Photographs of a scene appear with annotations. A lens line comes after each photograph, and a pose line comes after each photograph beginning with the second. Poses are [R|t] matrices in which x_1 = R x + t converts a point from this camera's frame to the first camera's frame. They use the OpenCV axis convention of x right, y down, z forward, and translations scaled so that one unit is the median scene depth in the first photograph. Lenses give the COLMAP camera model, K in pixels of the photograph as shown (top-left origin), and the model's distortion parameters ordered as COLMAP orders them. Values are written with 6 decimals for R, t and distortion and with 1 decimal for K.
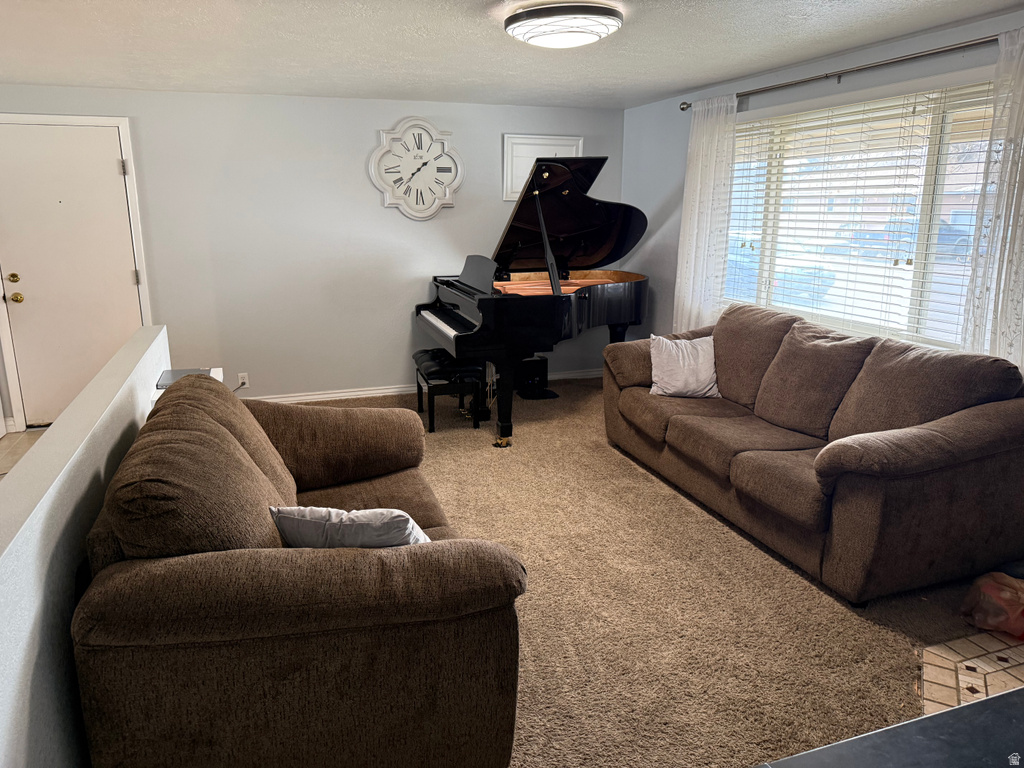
lens RADIAL K [[714.4, 0, 512.0], [0, 714.4, 384.0], [0, 0, 1]] dist [0.116958, -0.152938]
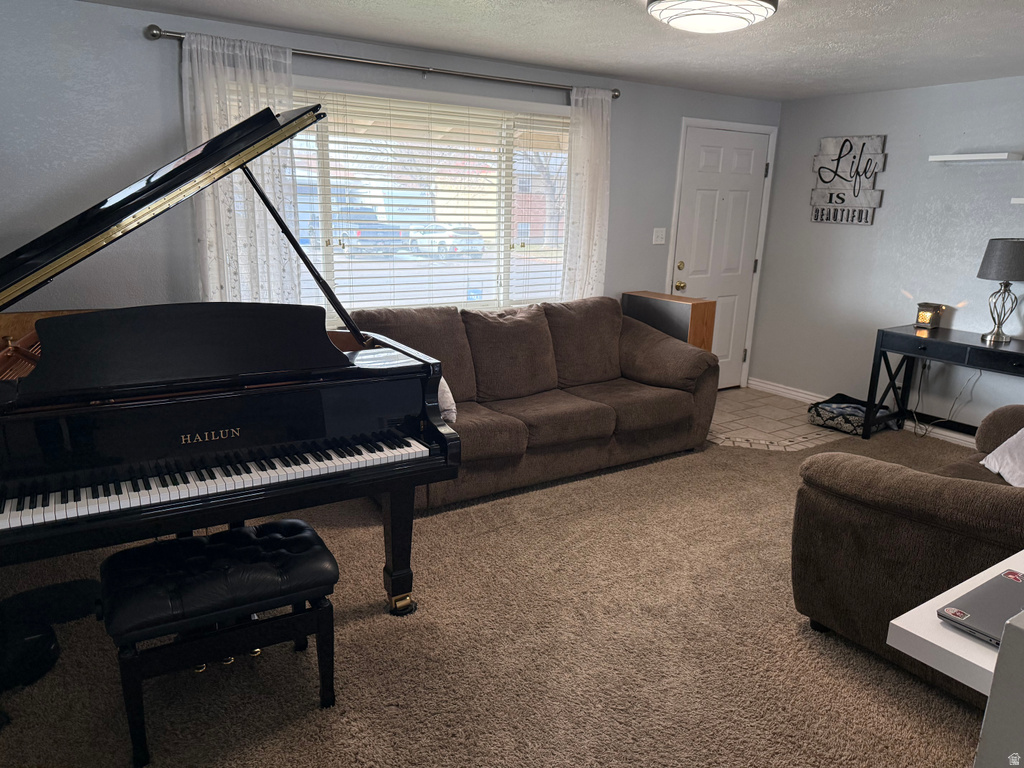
lens RADIAL K [[714.4, 0, 512.0], [0, 714.4, 384.0], [0, 0, 1]] dist [0.116958, -0.152938]
pose [[-0.251586, -0.248580, 0.935368, -0.700307], [0.208597, 0.929813, 0.303210, -0.317605], [-0.945088, 0.271398, -0.182075, 1.270106]]
